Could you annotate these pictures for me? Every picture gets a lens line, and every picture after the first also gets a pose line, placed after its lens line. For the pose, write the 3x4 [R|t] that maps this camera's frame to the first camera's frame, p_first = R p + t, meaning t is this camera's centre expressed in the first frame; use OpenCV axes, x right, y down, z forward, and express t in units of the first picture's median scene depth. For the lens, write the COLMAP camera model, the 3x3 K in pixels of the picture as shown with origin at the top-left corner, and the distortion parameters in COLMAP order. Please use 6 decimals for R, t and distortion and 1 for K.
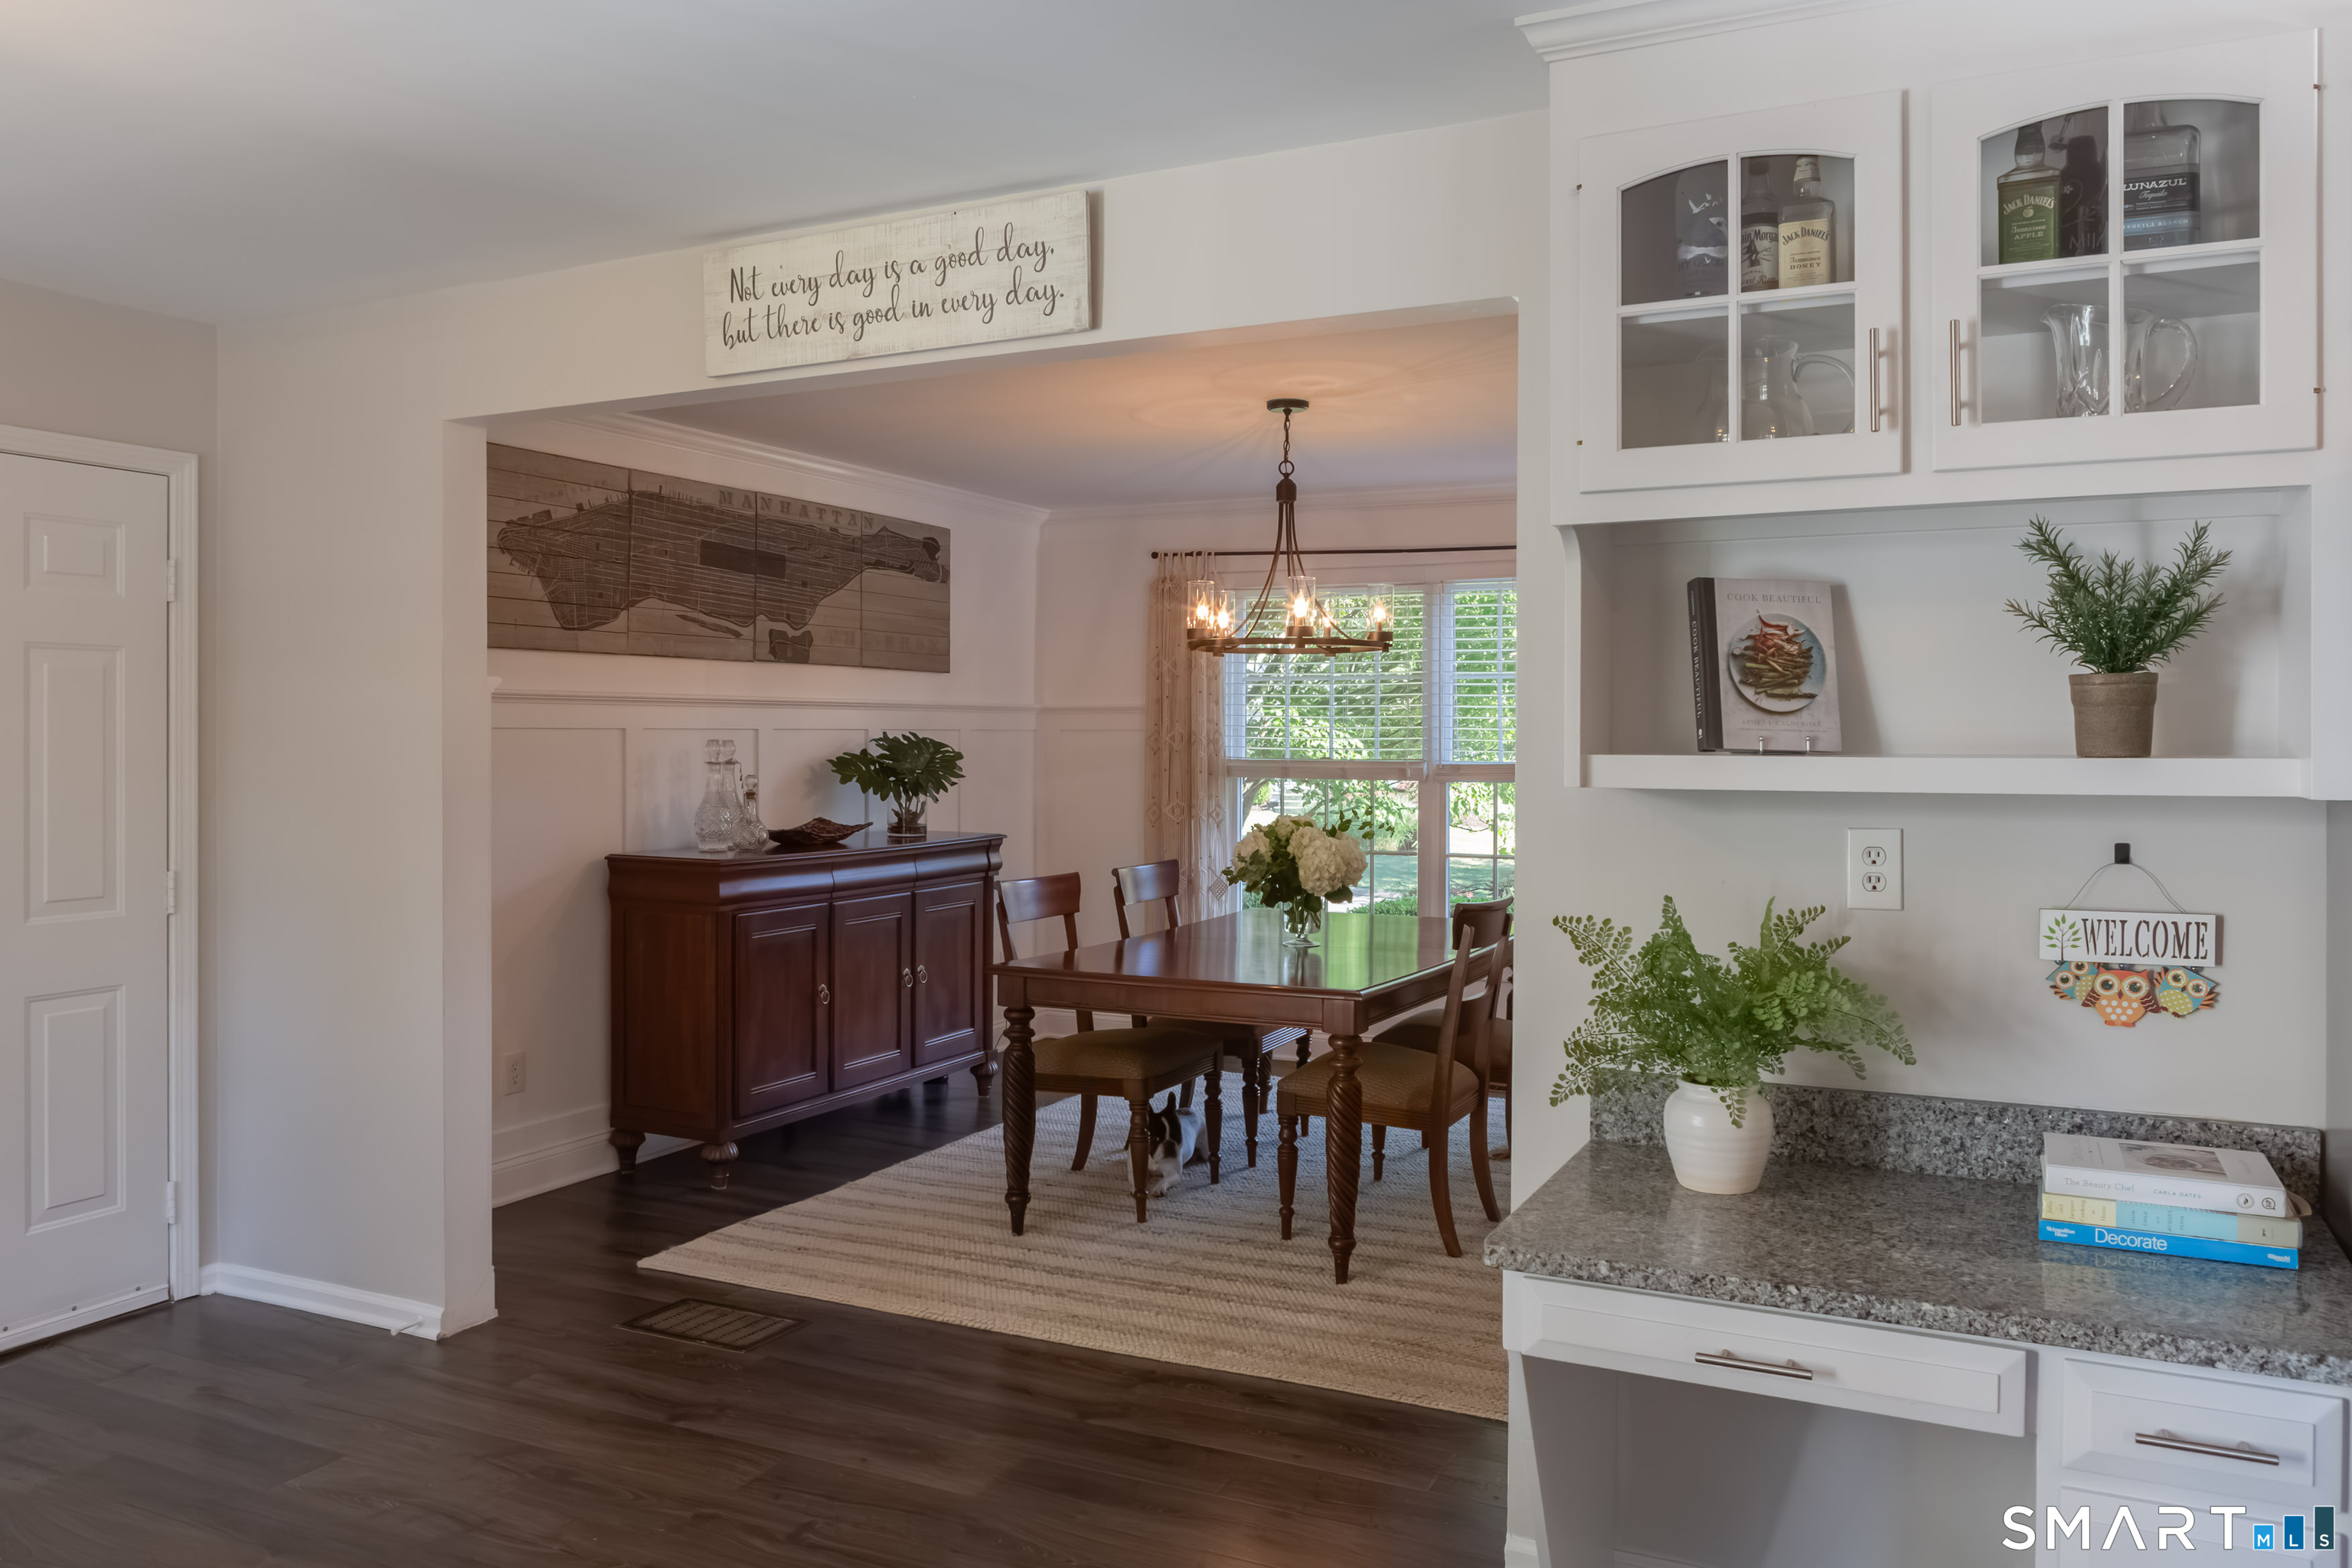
lens RADIAL K [[1717.7, 0, 1201.6], [0, 1717.7, 746.1], [0, 0, 1]] dist [-0.015636, -0.000679]
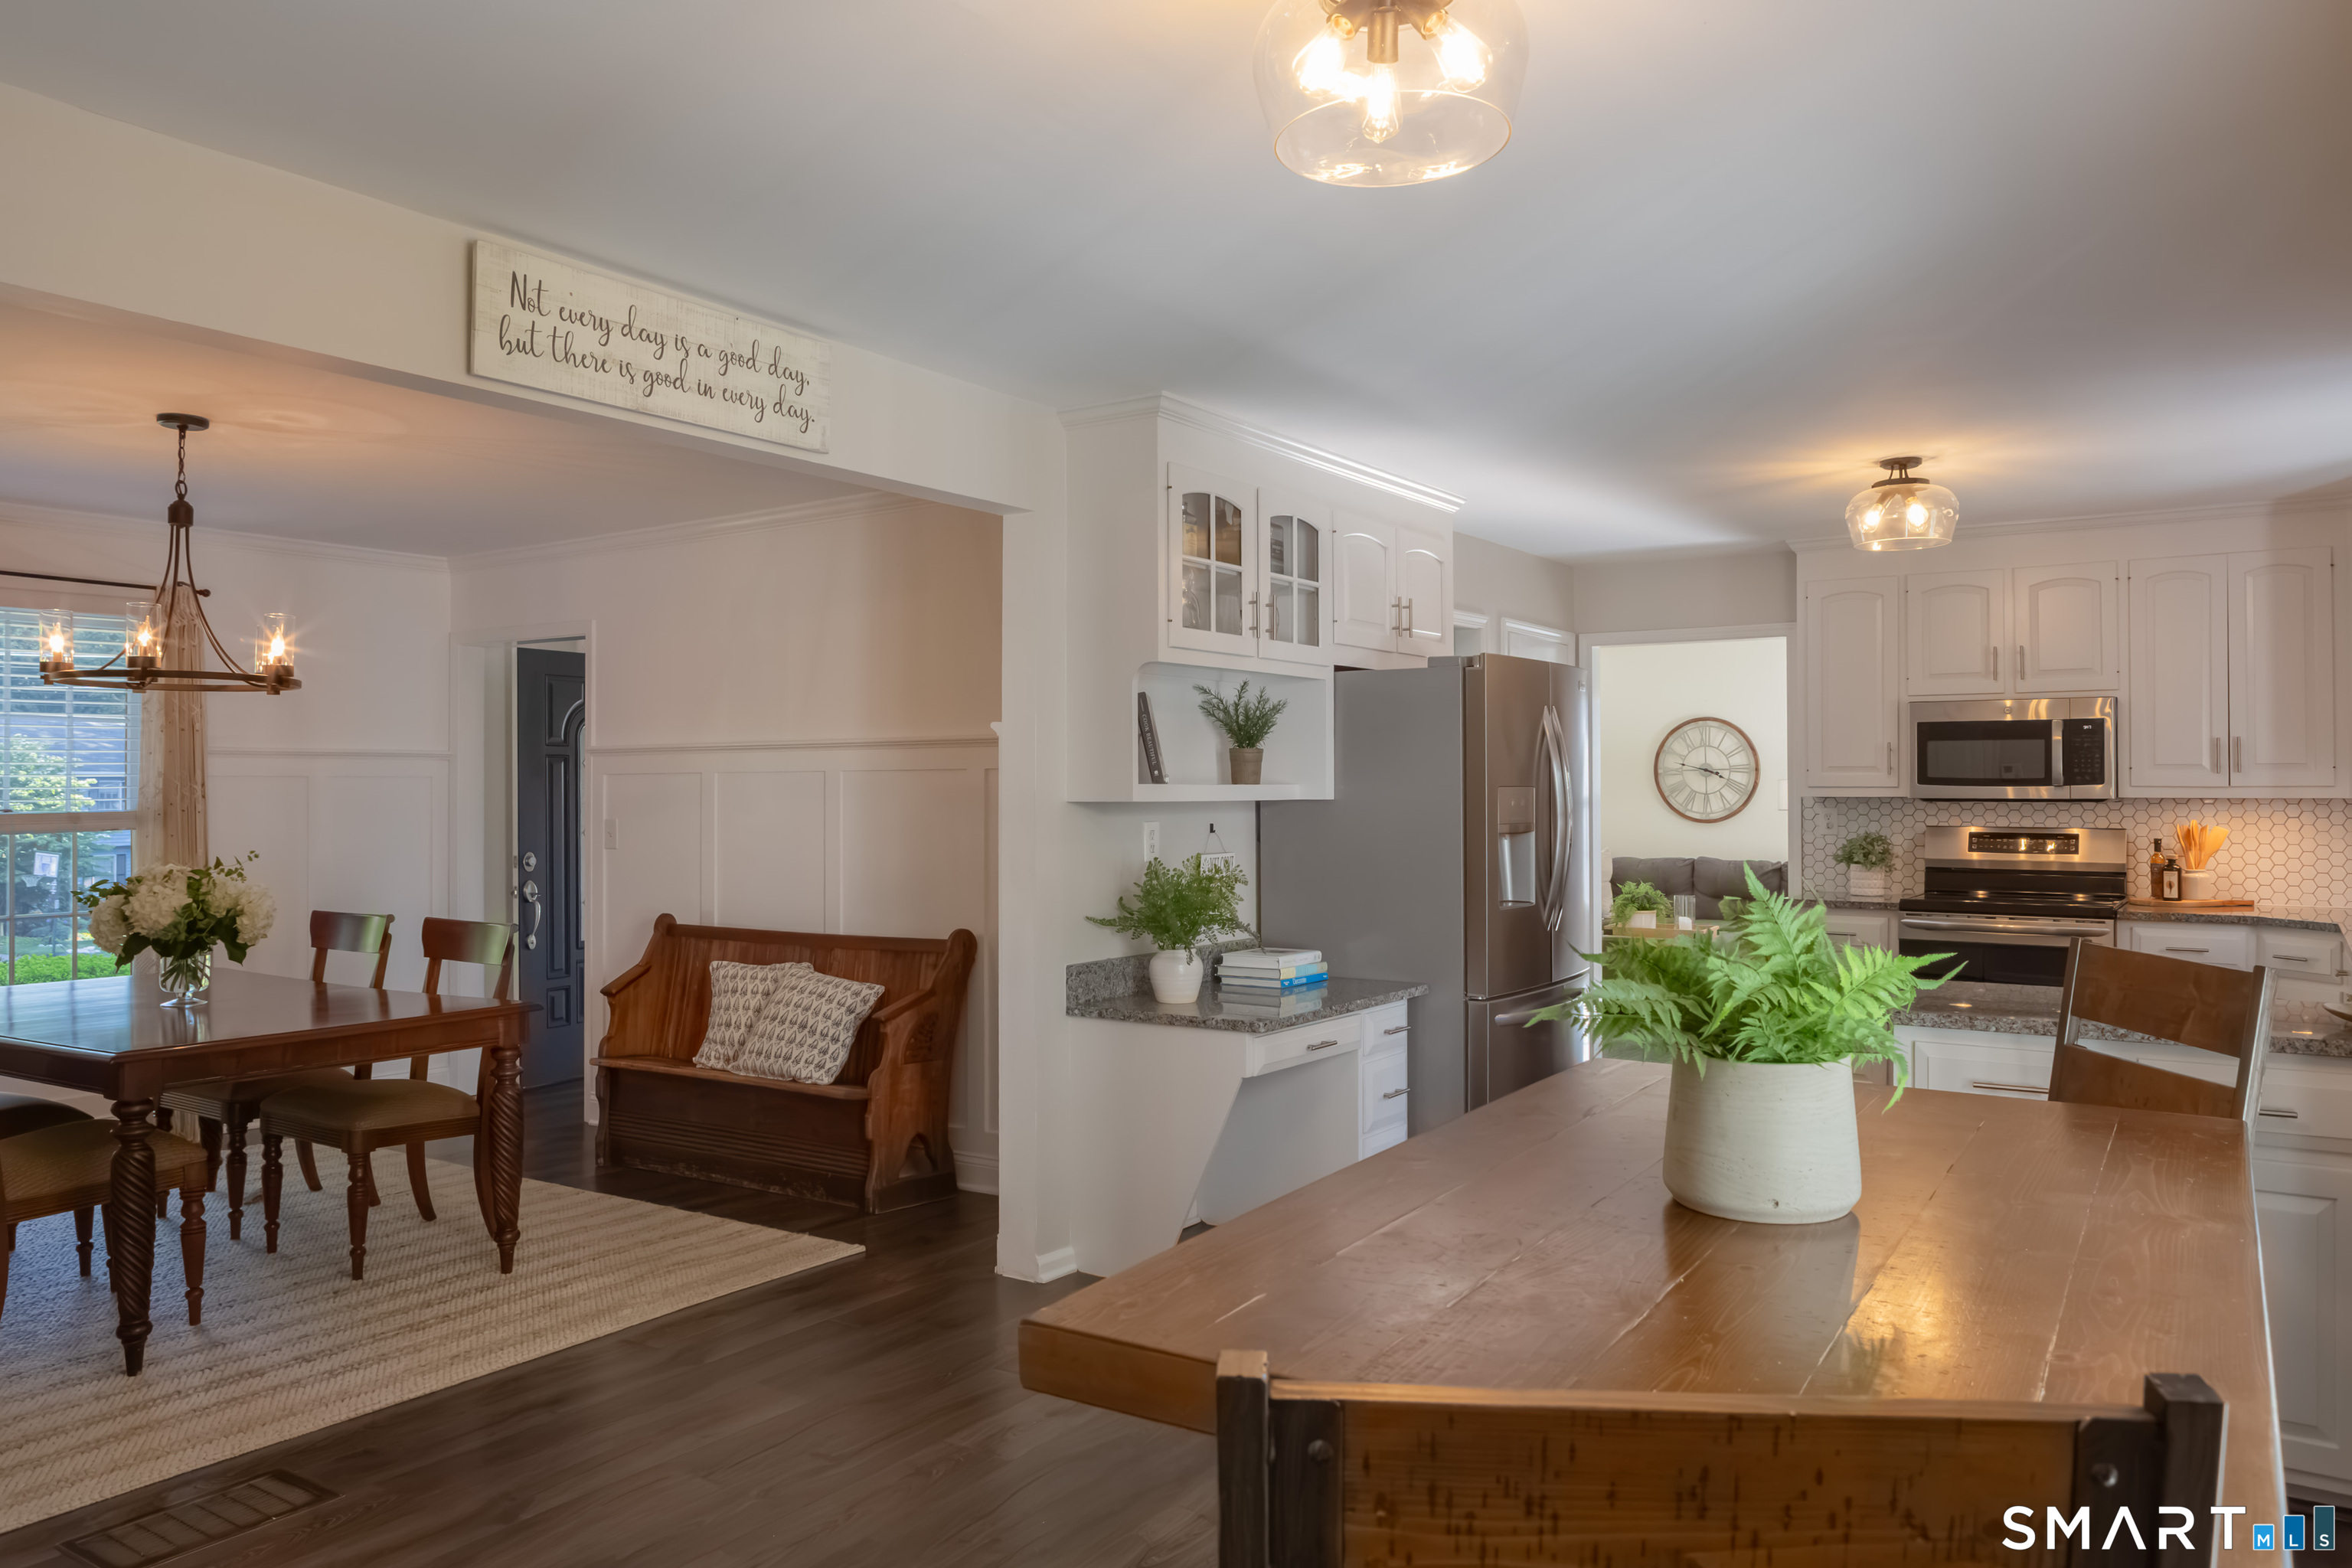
lens RADIAL K [[1645.4, 0, 1185.3], [0, 1645.4, 771.4], [0, 0, 1]] dist [-0.014521, 0.013906]
pose [[0.132556, 0.012641, 0.991095, -1.120798], [0.010970, 0.999839, -0.014220, 0.012859], [-0.991115, 0.012757, 0.132396, 0.521485]]
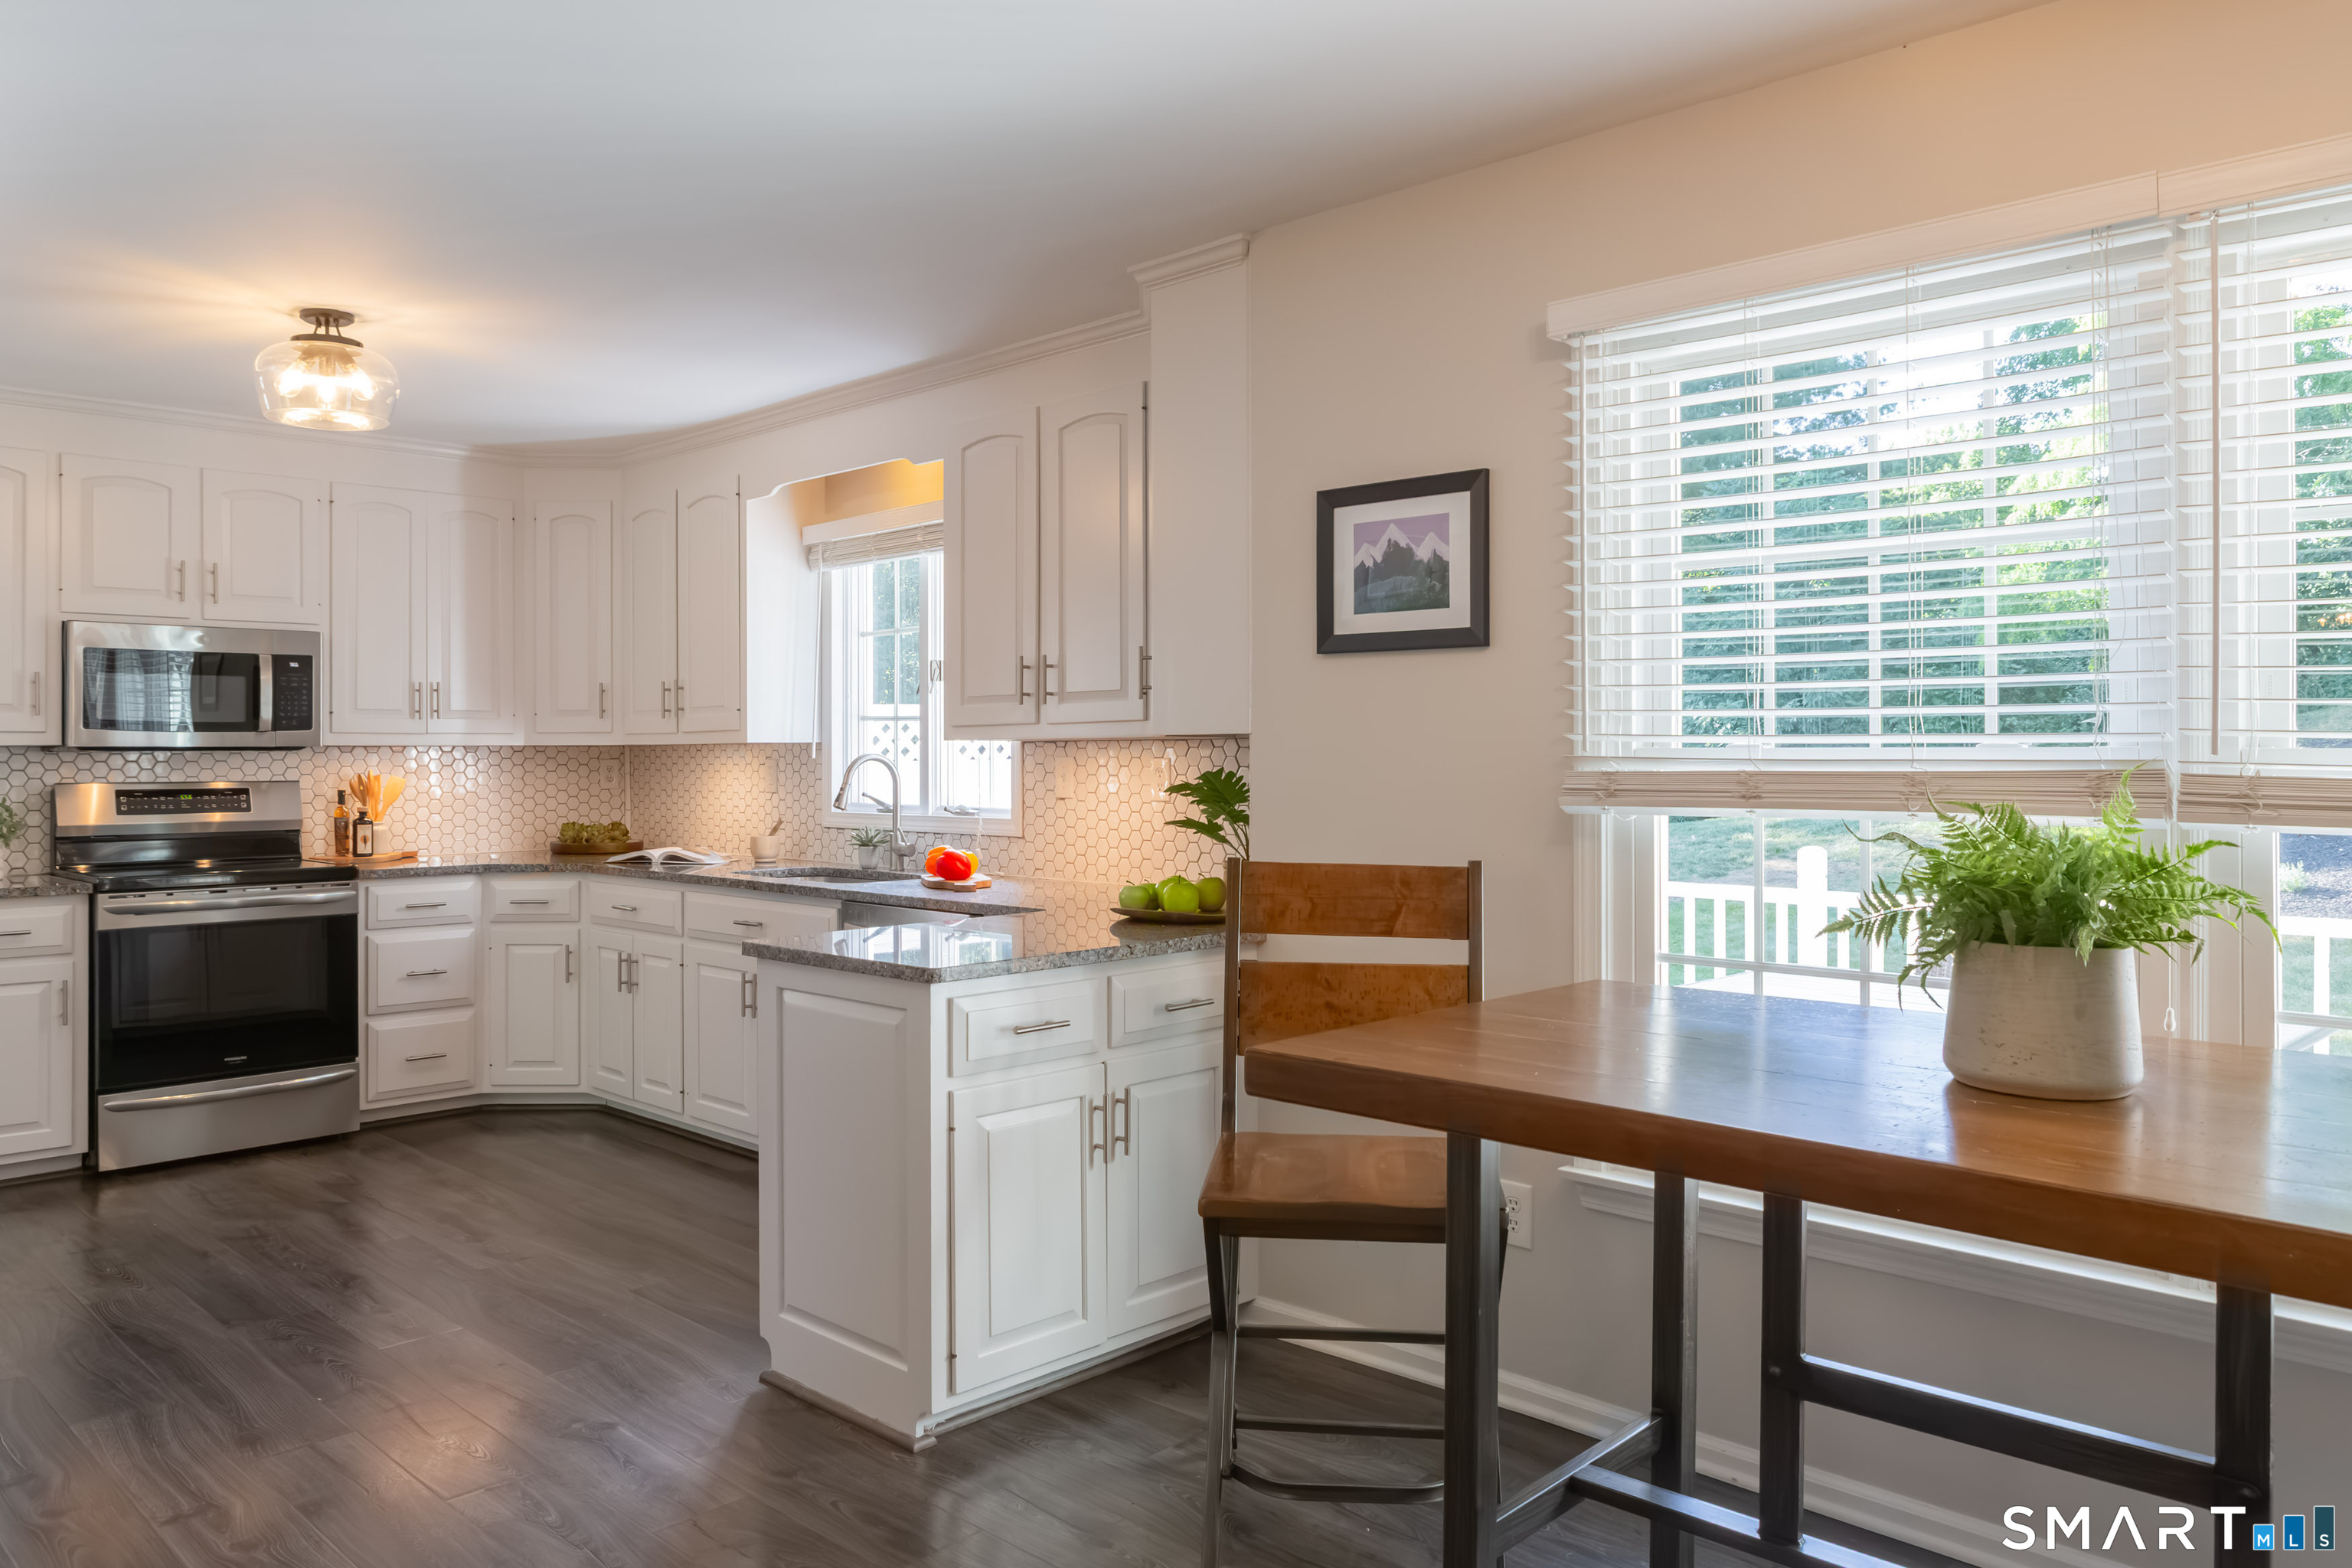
lens RADIAL K [[1645.4, 0, 1148.6], [0, 1645.4, 737.8], [0, 0, 1]] dist [-0.014521, 0.013906]
pose [[-0.947706, 0.008524, 0.319031, -0.478799], [0.009712, 0.999951, 0.002131, 0.024498], [-0.318997, 0.005118, -0.947742, 1.015778]]
